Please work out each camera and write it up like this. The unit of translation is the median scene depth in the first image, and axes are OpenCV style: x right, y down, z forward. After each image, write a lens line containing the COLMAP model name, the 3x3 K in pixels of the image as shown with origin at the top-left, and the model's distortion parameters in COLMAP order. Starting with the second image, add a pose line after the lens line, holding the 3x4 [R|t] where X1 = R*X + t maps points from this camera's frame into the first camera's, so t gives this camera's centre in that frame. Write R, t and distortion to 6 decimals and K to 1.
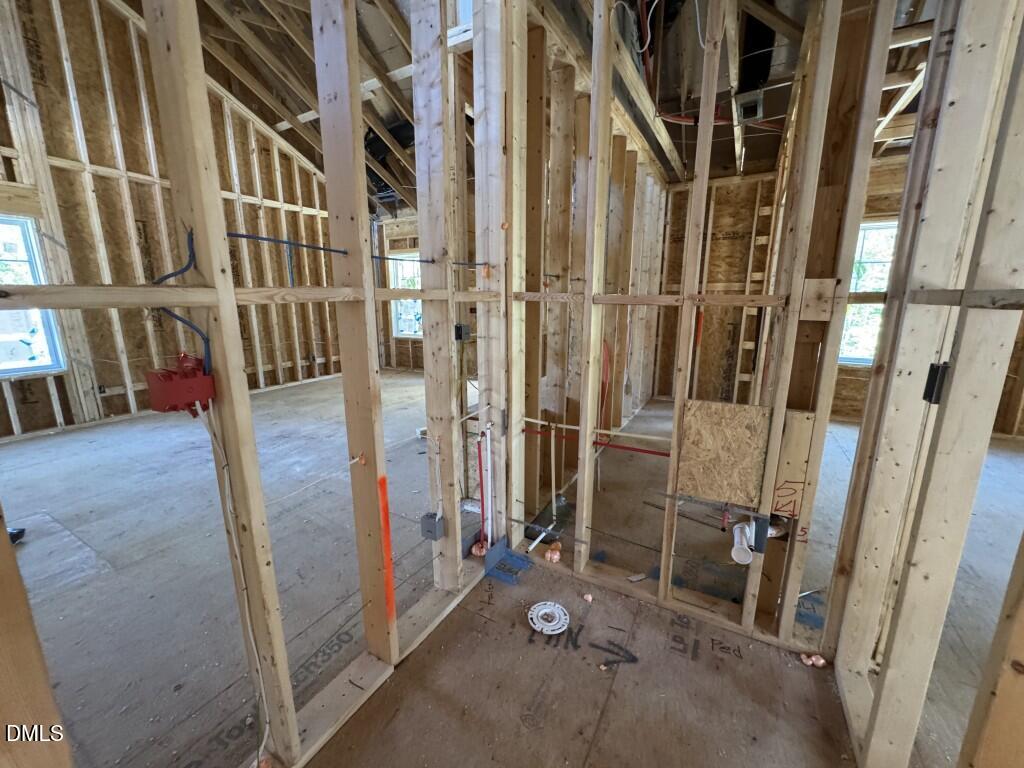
lens RADIAL K [[410.6, 0, 510.1], [0, 410.6, 384.2], [0, 0, 1]] dist [-0.003129, -0.000271]
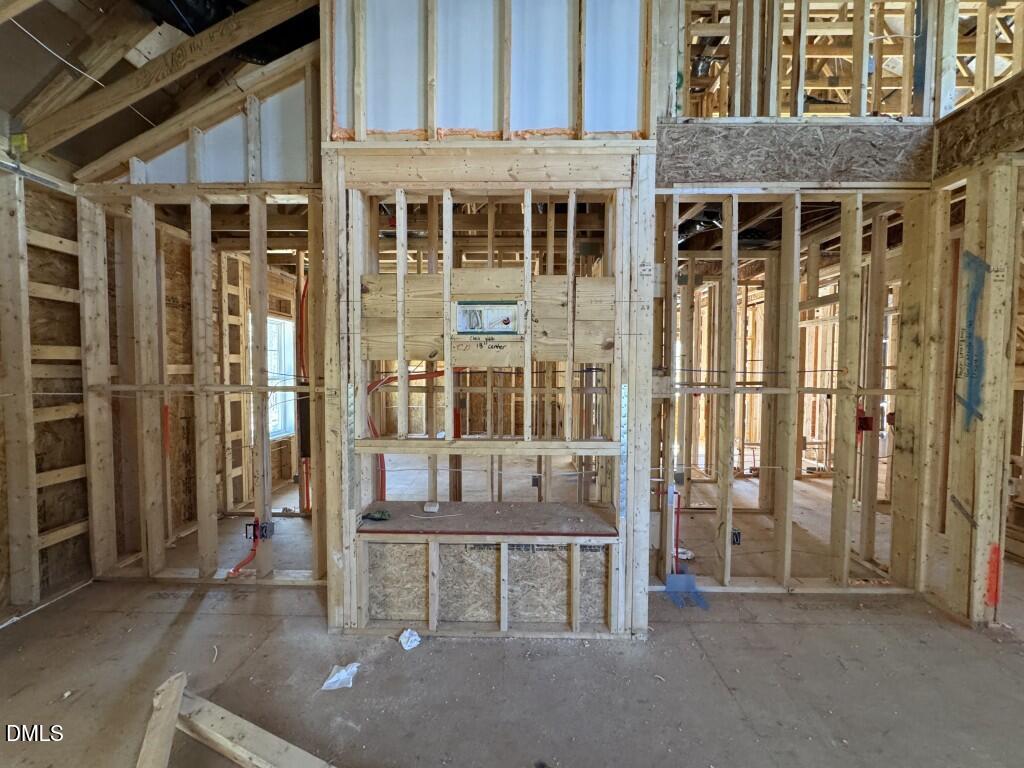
lens RADIAL K [[410.6, 0, 510.1], [0, 410.6, 384.2], [0, 0, 1]] dist [-0.003129, -0.000271]
pose [[-0.479440, -0.037420, 0.876776, -0.493453], [0.183536, 0.972721, 0.141876, -0.251713], [-0.858168, 0.228941, -0.459493, 1.012704]]
